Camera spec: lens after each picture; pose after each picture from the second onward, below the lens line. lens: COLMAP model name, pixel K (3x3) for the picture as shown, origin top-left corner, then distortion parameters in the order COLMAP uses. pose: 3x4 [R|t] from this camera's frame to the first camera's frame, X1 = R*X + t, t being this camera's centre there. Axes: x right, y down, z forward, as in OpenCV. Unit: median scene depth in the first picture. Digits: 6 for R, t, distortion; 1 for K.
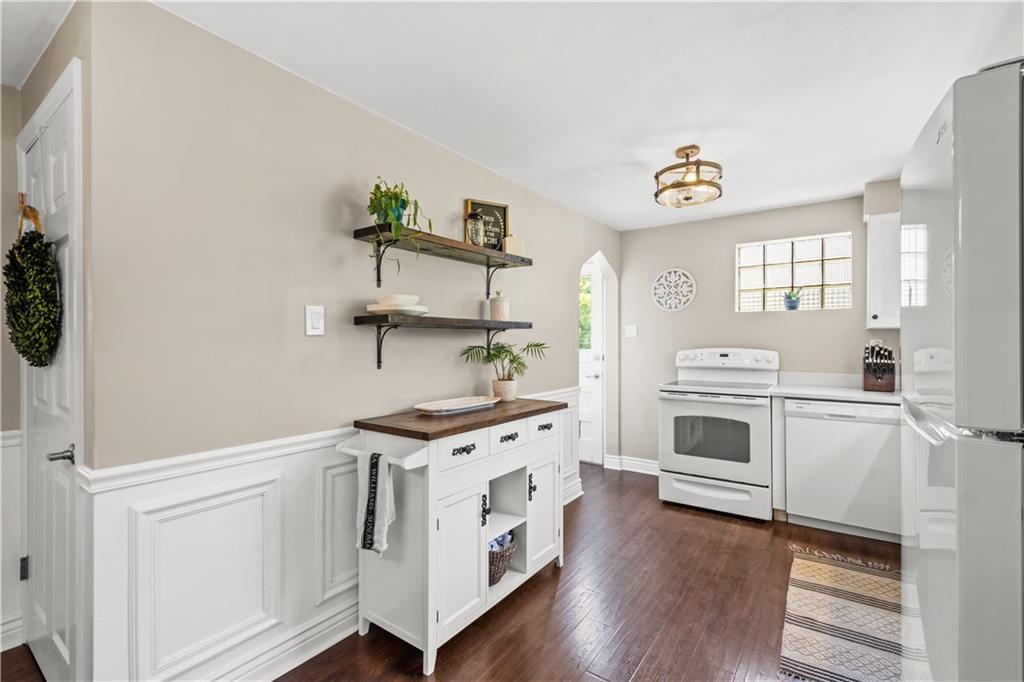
lens RADIAL K [[449.3, 0, 512.8], [0, 449.3, 339.3], [0, 0, 1]] dist [0.004813, 0.000151]
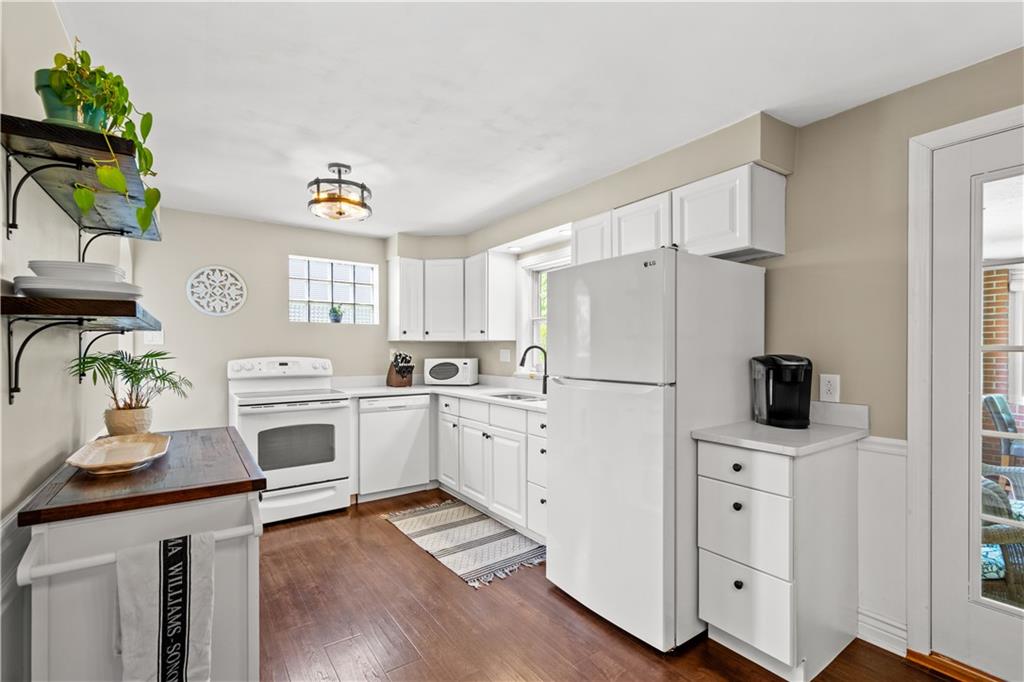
lens RADIAL K [[449.3, 0, 532.2], [0, 449.3, 349.1], [0, 0, 1]] dist [0.004813, 0.000151]
pose [[0.330076, 0.004105, 0.943945, -0.322336], [-0.005351, 0.999983, -0.002478, 0.002151], [-0.943939, -0.004233, 0.330093, 0.165676]]
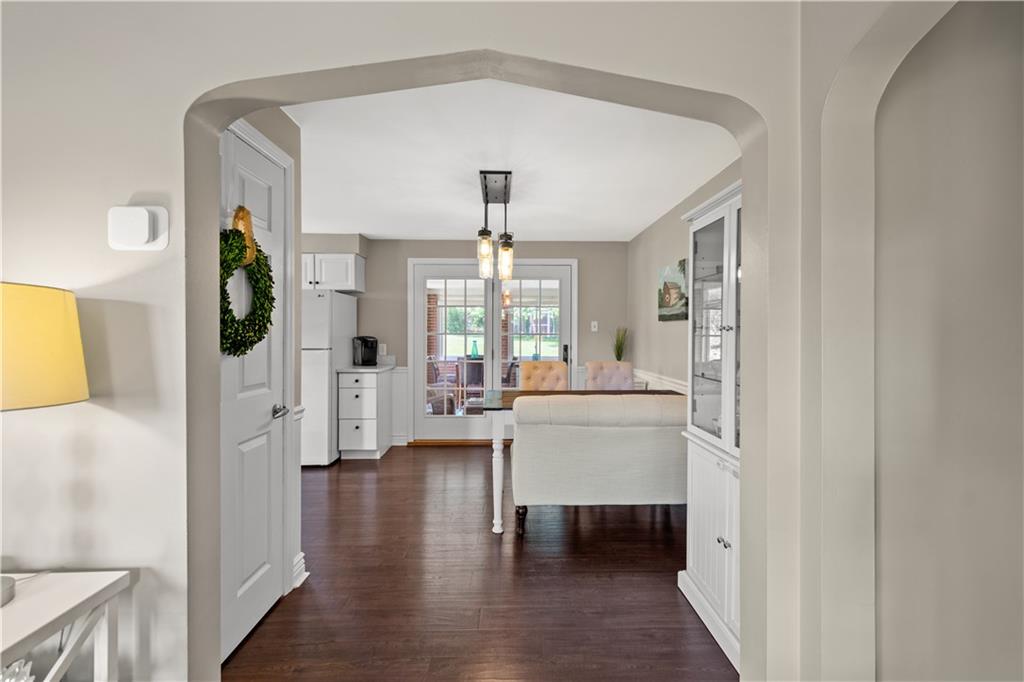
lens RADIAL K [[449.3, 0, 512.9], [0, 449.3, 337.1], [0, 0, 1]] dist [0.004813, 0.000151]
pose [[-0.593681, -0.000344, 0.804700, -0.771054], [-0.001946, 0.999998, -0.001008, 0.006464], [-0.804698, -0.002164, -0.593680, 0.379459]]
